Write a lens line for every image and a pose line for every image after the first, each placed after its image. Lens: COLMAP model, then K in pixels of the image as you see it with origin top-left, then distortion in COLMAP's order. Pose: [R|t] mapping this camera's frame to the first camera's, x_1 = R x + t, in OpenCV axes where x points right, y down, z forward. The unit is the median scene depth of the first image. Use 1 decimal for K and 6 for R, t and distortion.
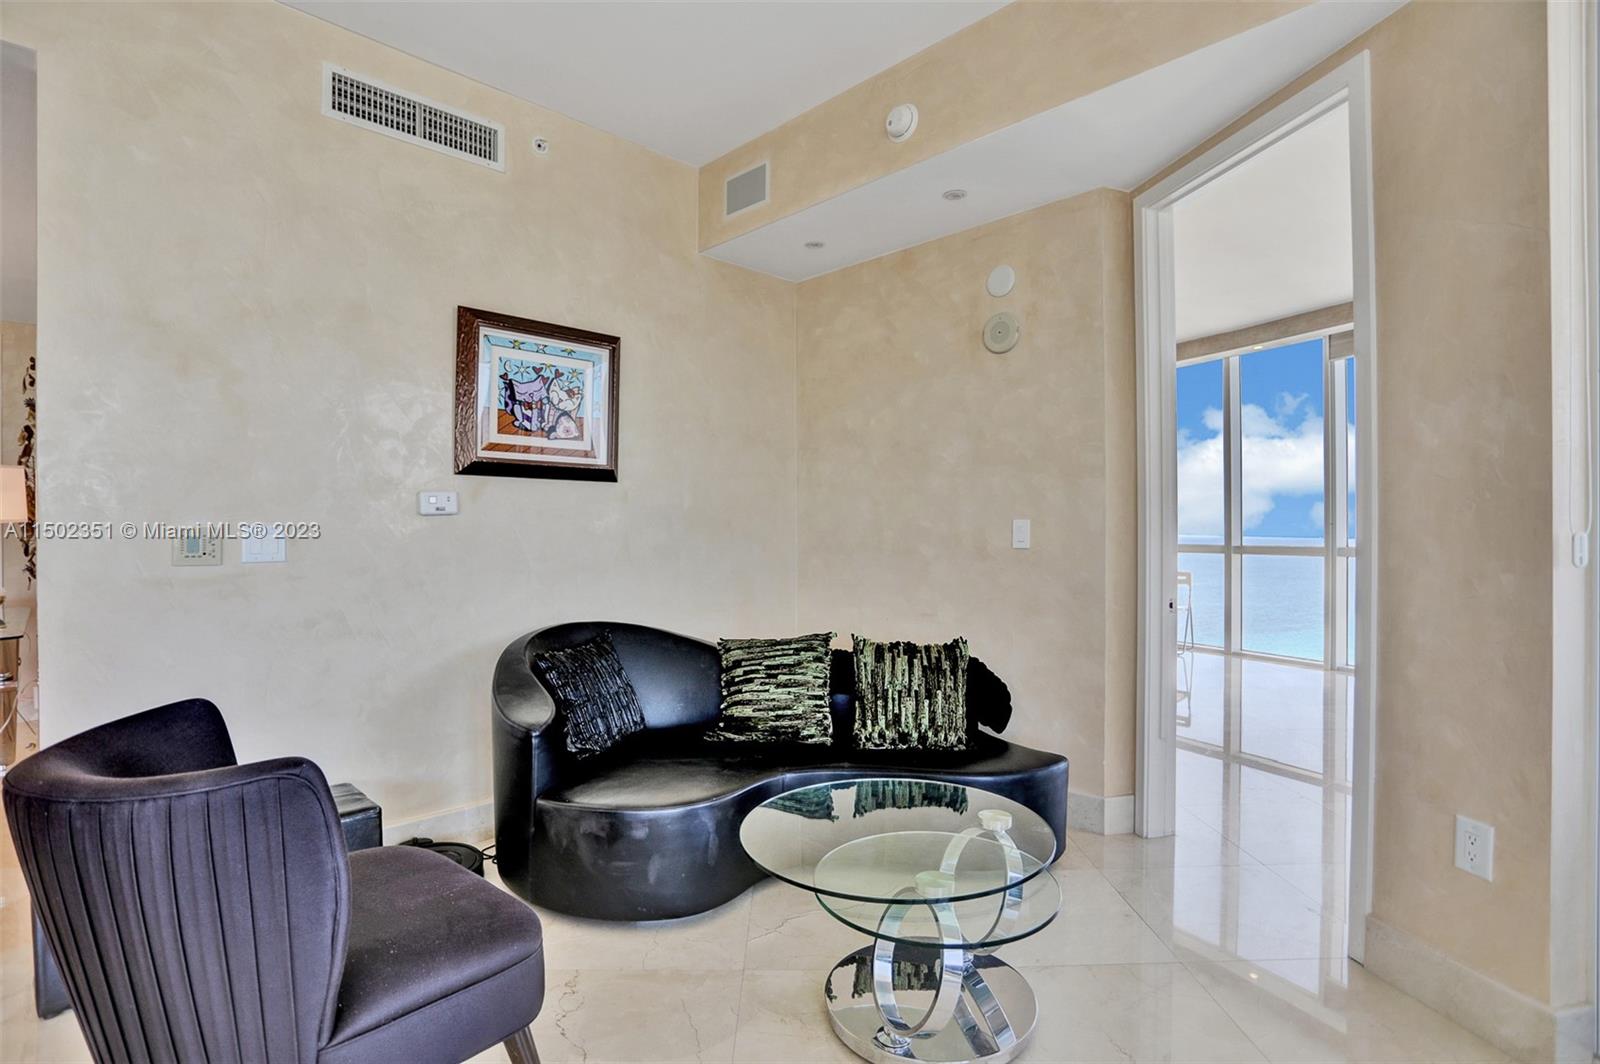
lens RADIAL K [[781.2, 0, 797.6], [0, 781.2, 546.9], [0, 0, 1]] dist [-0.061742, 0.023913]
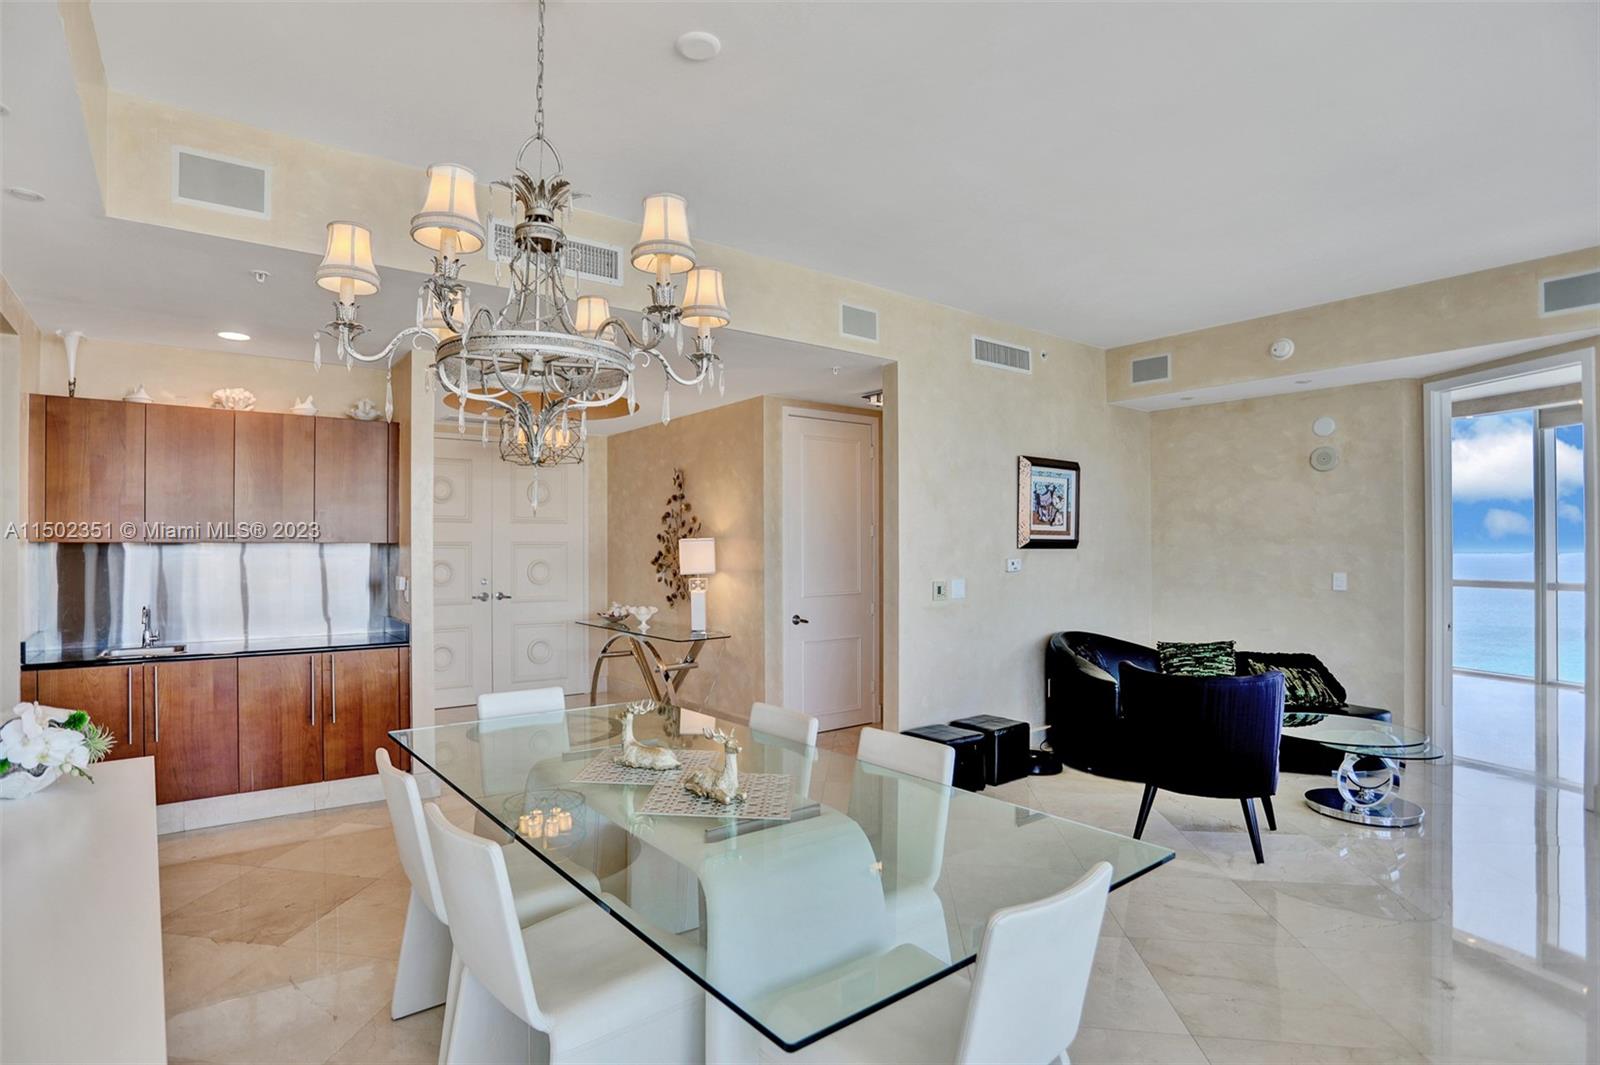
lens RADIAL K [[792.0, 0, 759.6], [0, 792.0, 548.5], [0, 0, 1]] dist [-0.033711, 0.009281]
pose [[0.987122, 0.004876, -0.159898, -0.693964], [-0.007771, 0.999817, -0.017487, -0.052490], [0.159783, 0.018504, 0.986979, -0.865942]]
